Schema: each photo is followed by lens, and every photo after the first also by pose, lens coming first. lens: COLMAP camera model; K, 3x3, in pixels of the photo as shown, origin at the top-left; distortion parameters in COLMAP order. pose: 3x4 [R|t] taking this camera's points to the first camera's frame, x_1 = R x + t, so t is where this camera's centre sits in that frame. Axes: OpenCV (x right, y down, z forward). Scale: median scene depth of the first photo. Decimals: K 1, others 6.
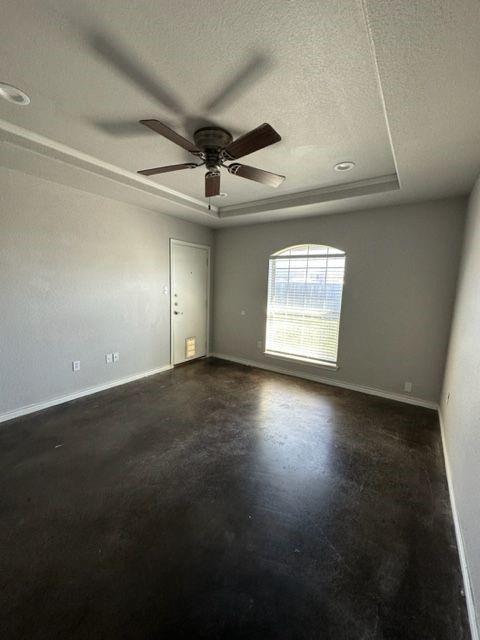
lens RADIAL K [[255.8, 0, 239.3], [0, 255.8, 319.3], [0, 0, 1]] dist [0.000068, 0.000030]
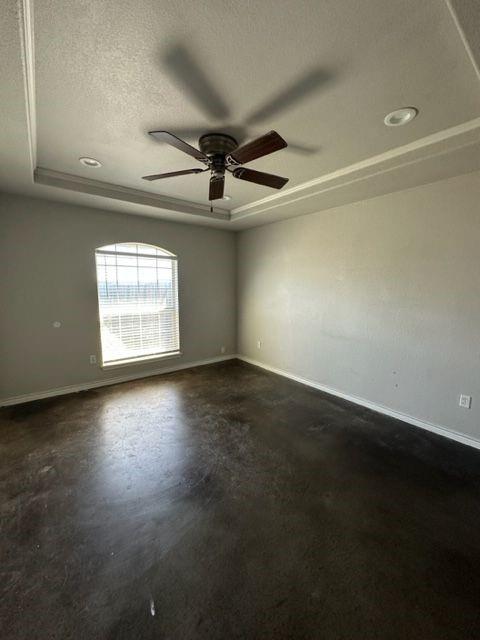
lens RADIAL K [[255.8, 0, 239.9], [0, 255.8, 318.9], [0, 0, 1]] dist [0.000068, 0.000030]
pose [[0.294525, -0.150347, 0.943743, -0.601359], [0.128159, 0.984840, 0.116898, -0.069484], [-0.947011, 0.086520, 0.309328, 0.350898]]
